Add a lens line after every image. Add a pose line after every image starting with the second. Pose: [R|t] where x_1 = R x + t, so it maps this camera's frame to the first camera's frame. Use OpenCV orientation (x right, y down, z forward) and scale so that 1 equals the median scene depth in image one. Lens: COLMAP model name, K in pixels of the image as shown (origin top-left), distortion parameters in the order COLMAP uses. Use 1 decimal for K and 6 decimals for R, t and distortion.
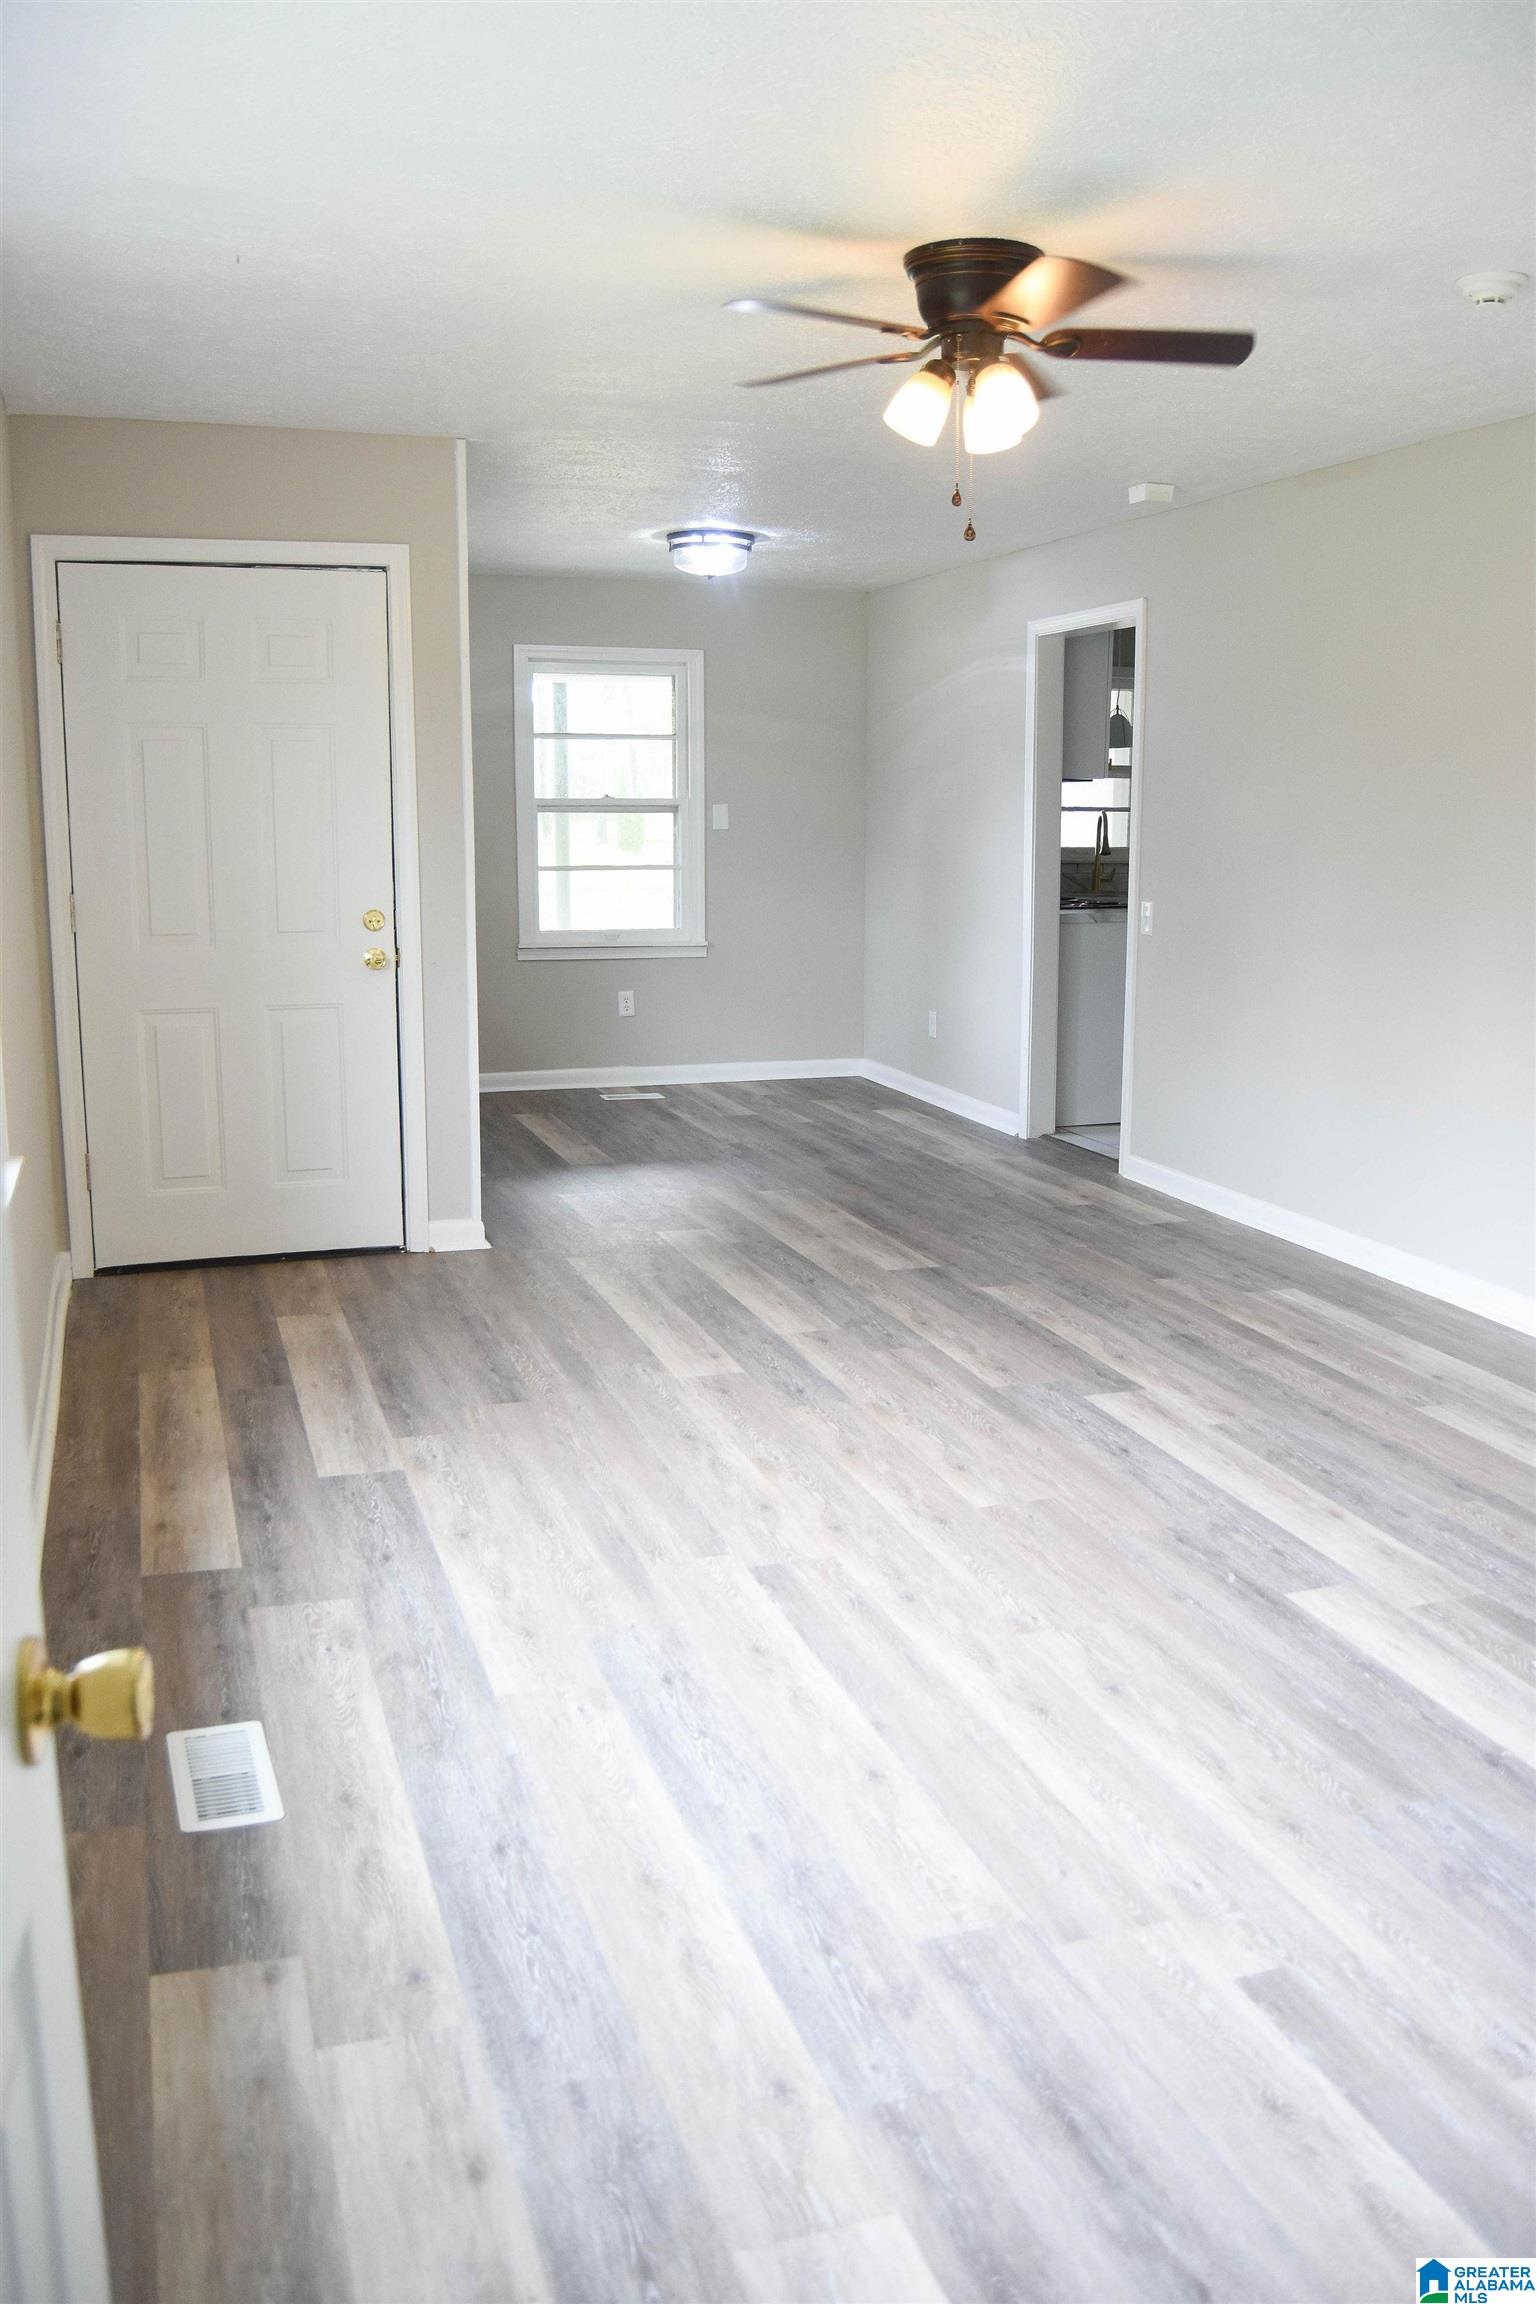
lens RADIAL K [[1816.9, 0, 768.0], [0, 1816.9, 1152.0], [0, 0, 1]] dist [-0.095670, 0.039900]
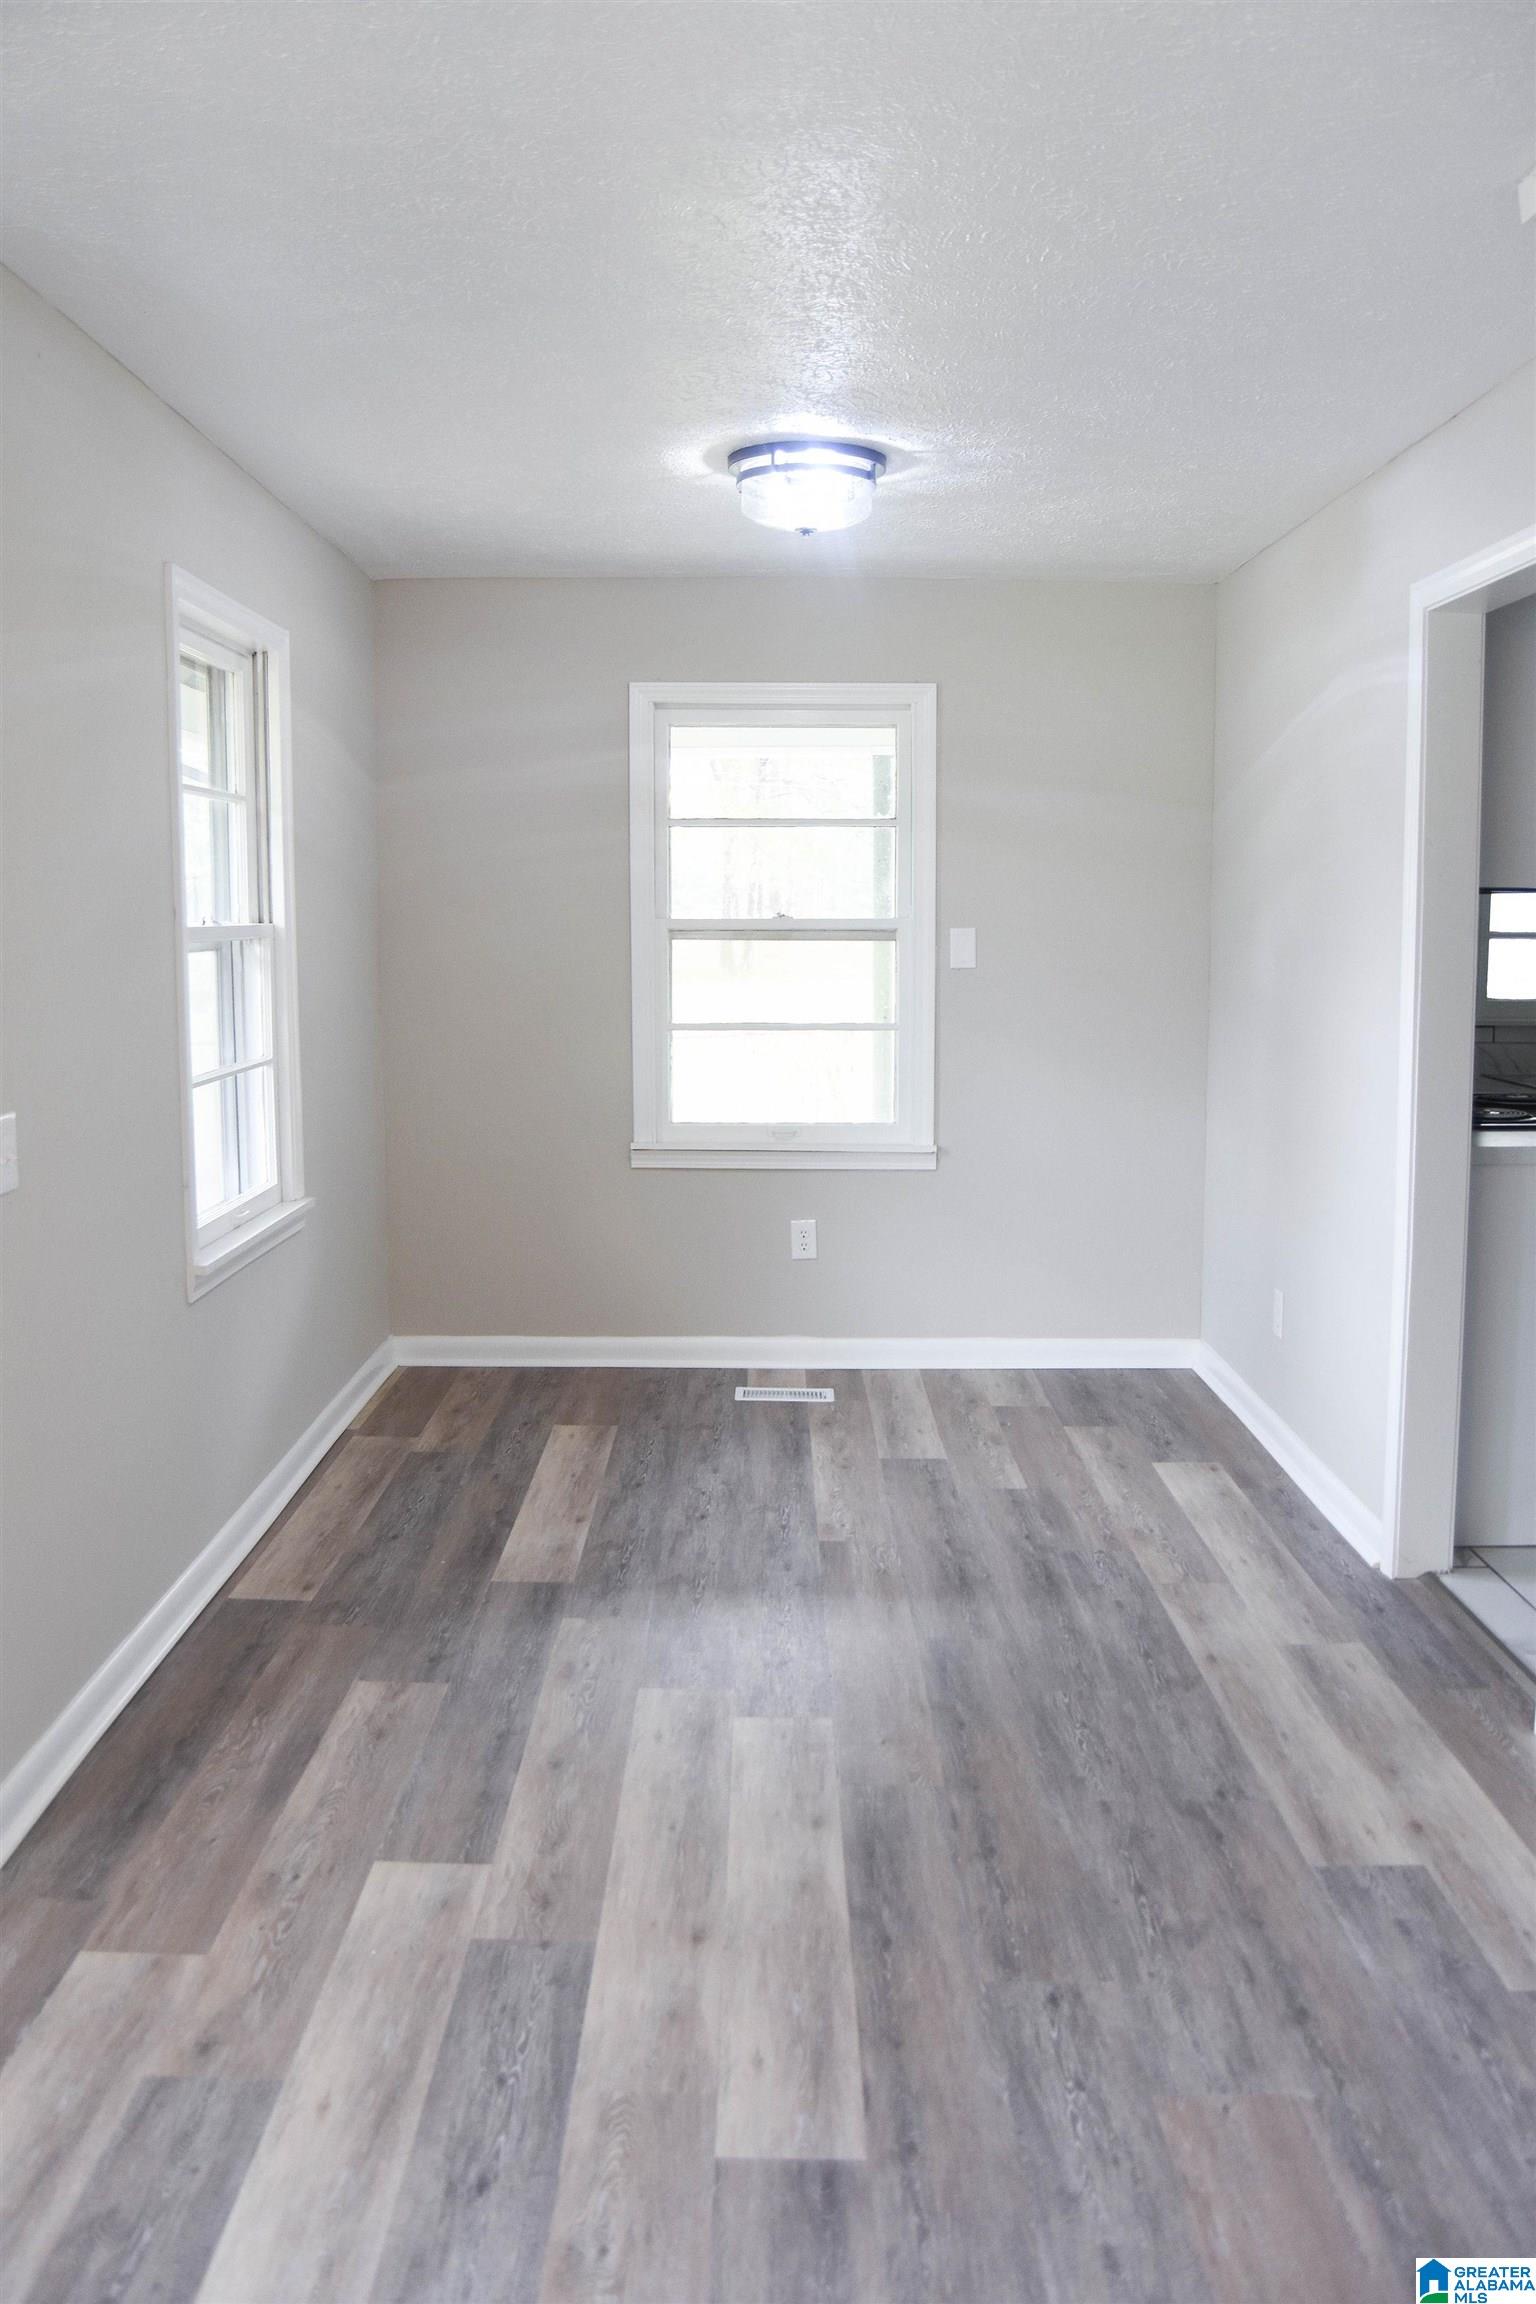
lens RADIAL K [[1876.6, 0, 767.8], [0, 1876.6, 1137.2], [0, 0, 1]] dist [-0.091283, 0.030987]
pose [[0.948098, 0.035727, -0.315965, 0.232462], [-0.056763, 0.996723, -0.057625, -0.157808], [0.312871, 0.072570, 0.947019, 0.742785]]
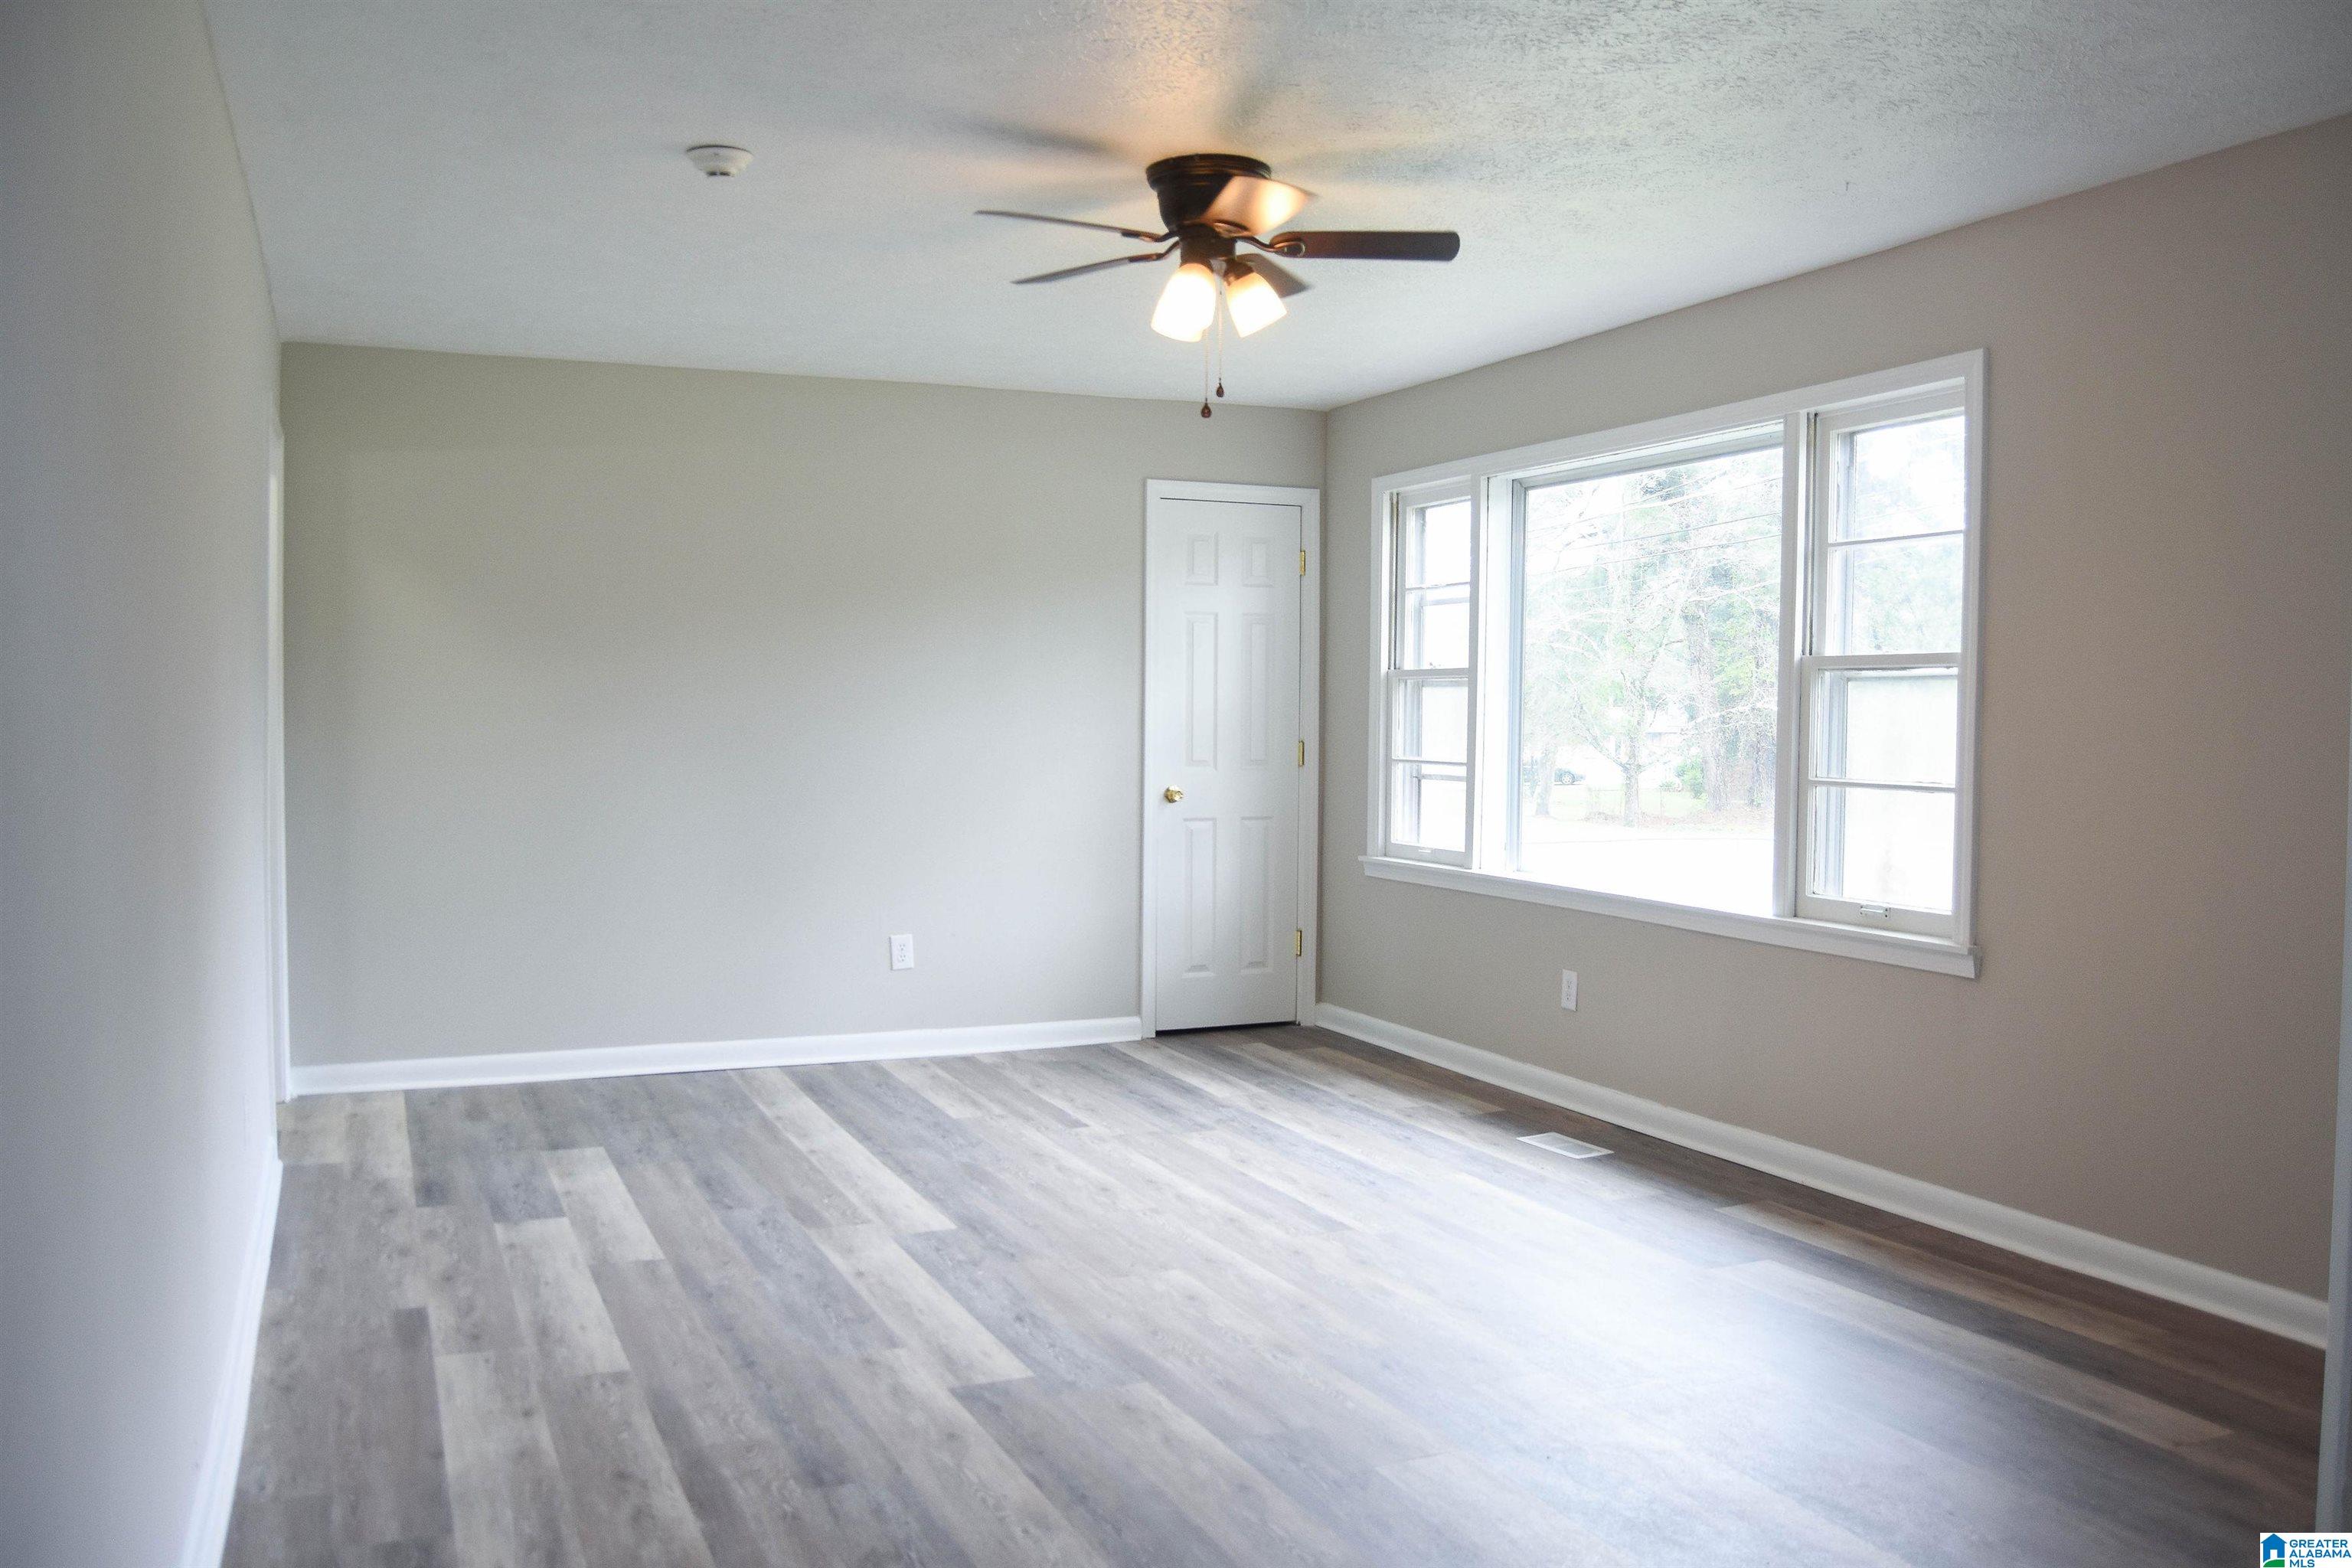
lens RADIAL K [[1940.8, 0, 1182.2], [0, 1940.8, 786.0], [0, 0, 1]] dist [-0.090660, 0.003026]
pose [[-0.996489, -0.003647, -0.083645, 0.172733], [-0.022623, 0.973618, 0.227060, -0.298559], [0.080610, 0.228155, -0.970282, 1.687449]]
